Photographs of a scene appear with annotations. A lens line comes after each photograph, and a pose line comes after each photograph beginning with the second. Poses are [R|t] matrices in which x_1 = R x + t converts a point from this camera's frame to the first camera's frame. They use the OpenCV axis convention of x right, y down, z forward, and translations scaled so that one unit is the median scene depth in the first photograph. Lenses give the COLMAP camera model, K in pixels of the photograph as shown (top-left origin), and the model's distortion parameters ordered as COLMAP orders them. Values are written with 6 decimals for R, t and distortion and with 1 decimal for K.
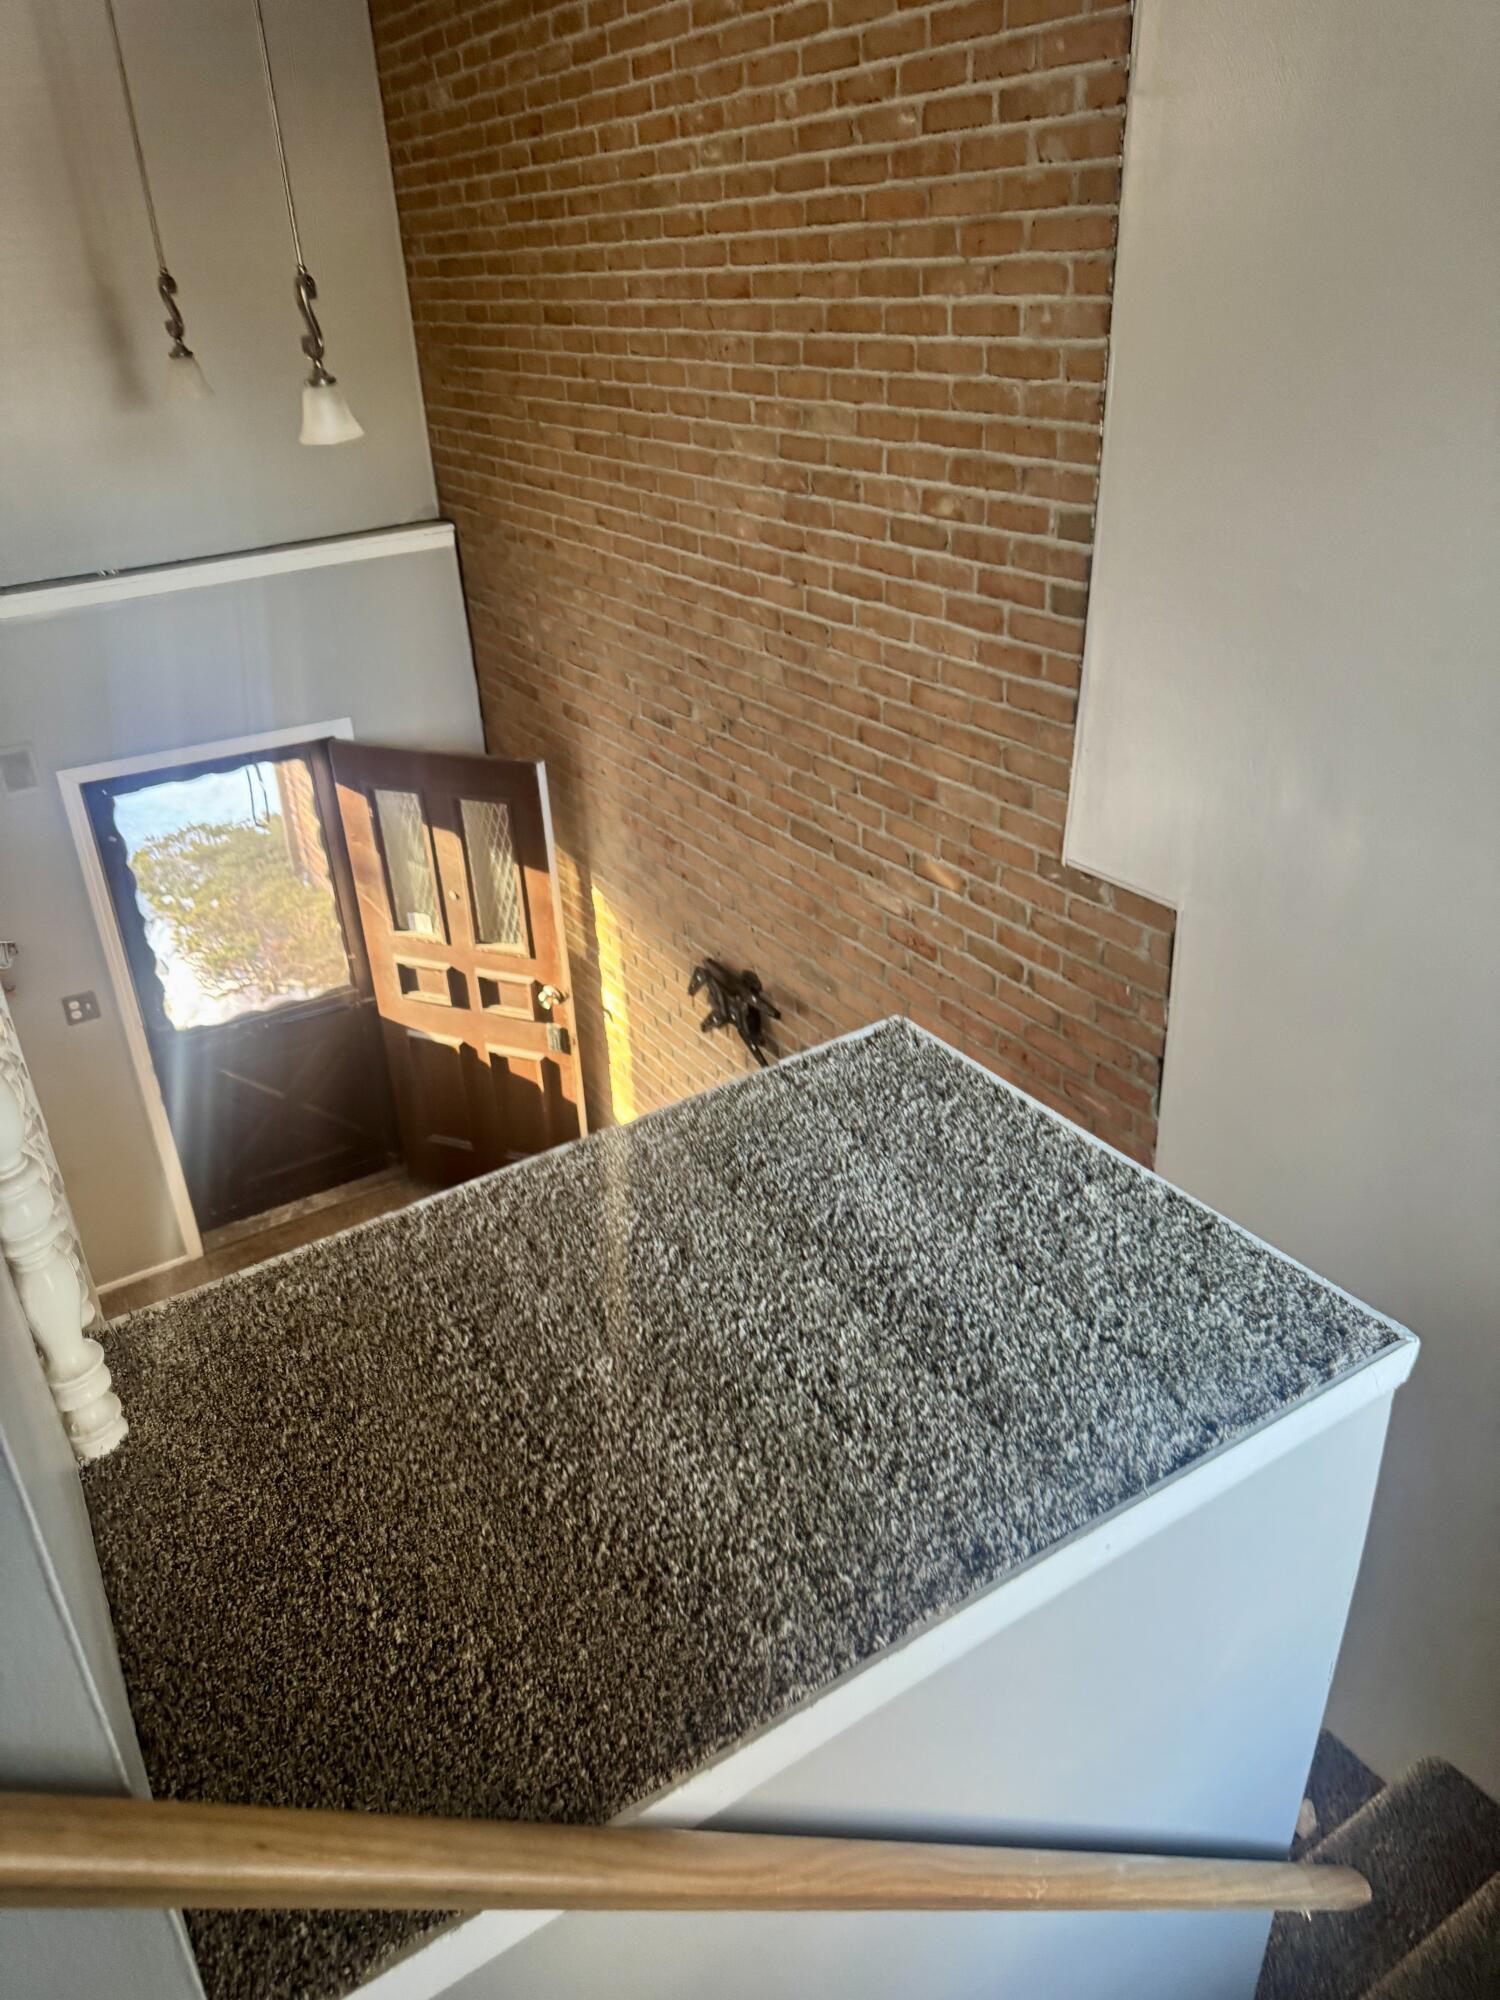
lens RADIAL K [[1419.2, 0, 745.6], [0, 1419.2, 973.6], [0, 0, 1]] dist [-0.006750, -0.025511]
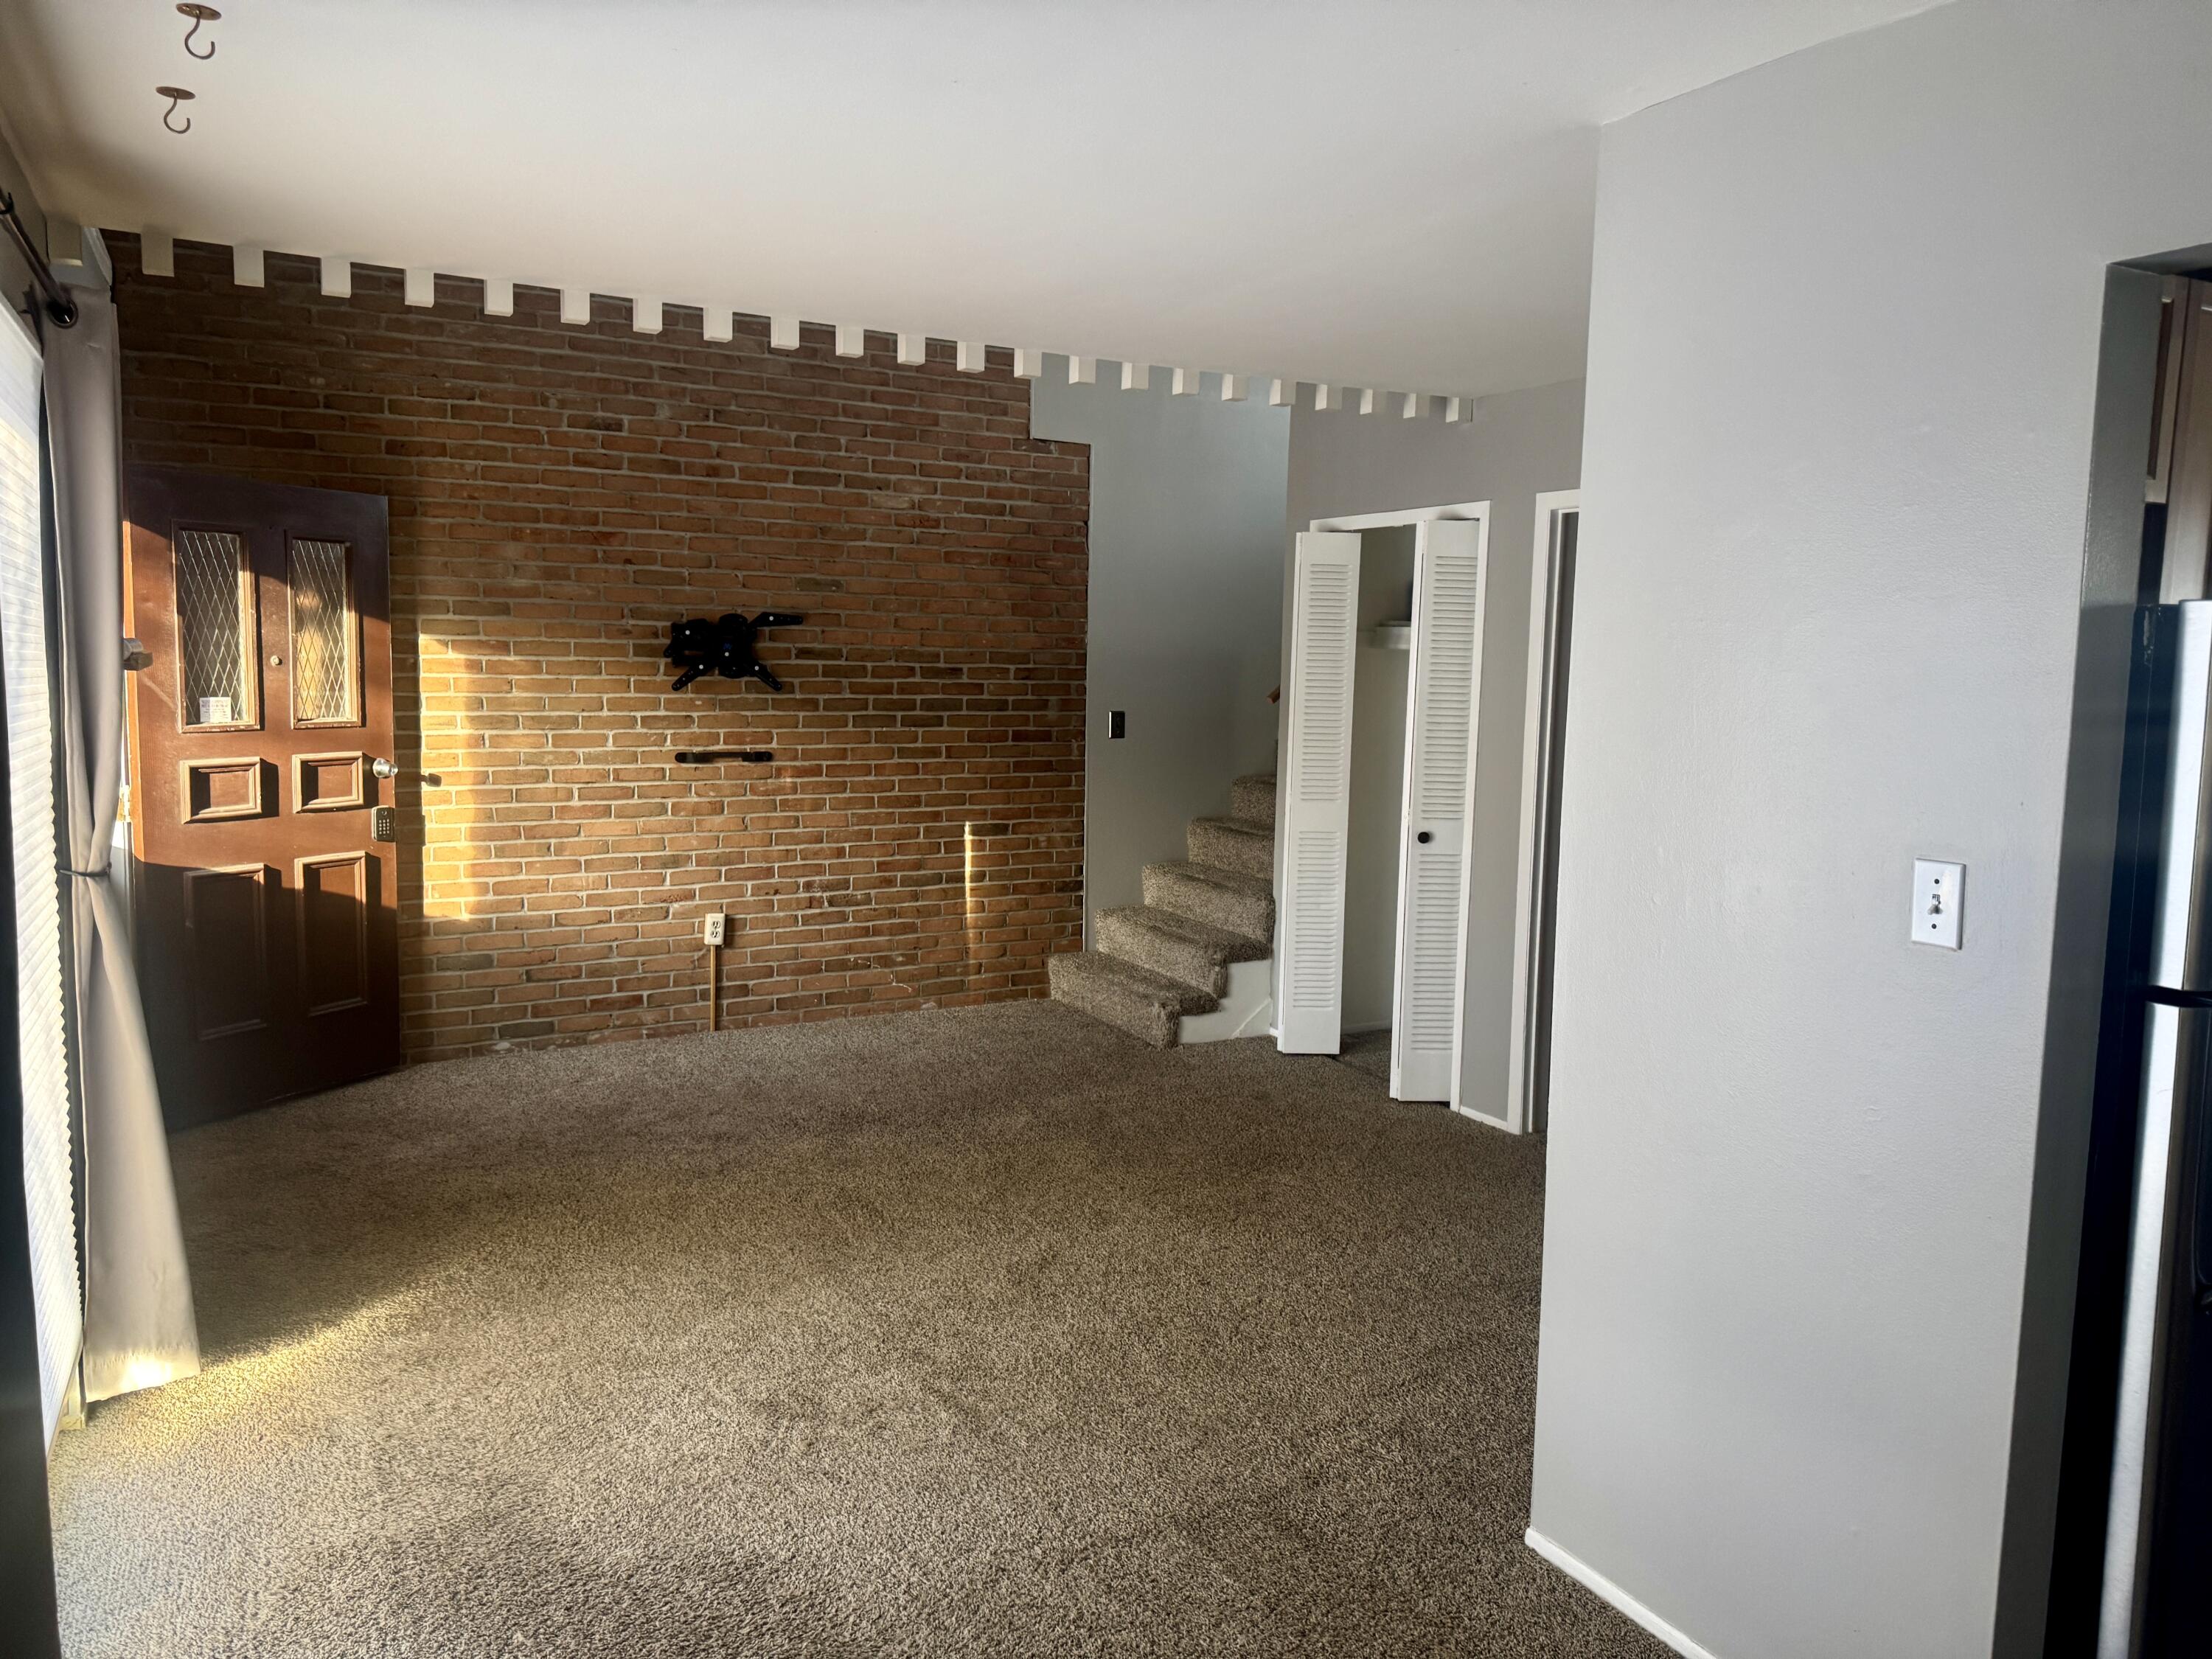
lens RADIAL K [[1523.8, 0, 1106.0], [0, 1523.8, 829.5], [0, 0, 1]] dist [0.086113, -0.148210]
pose [[0.019635, -0.056531, 0.998208, -1.703018], [0.442387, 0.895839, 0.042032, 0.324401], [-0.896609, 0.440769, 0.042599, 0.884819]]
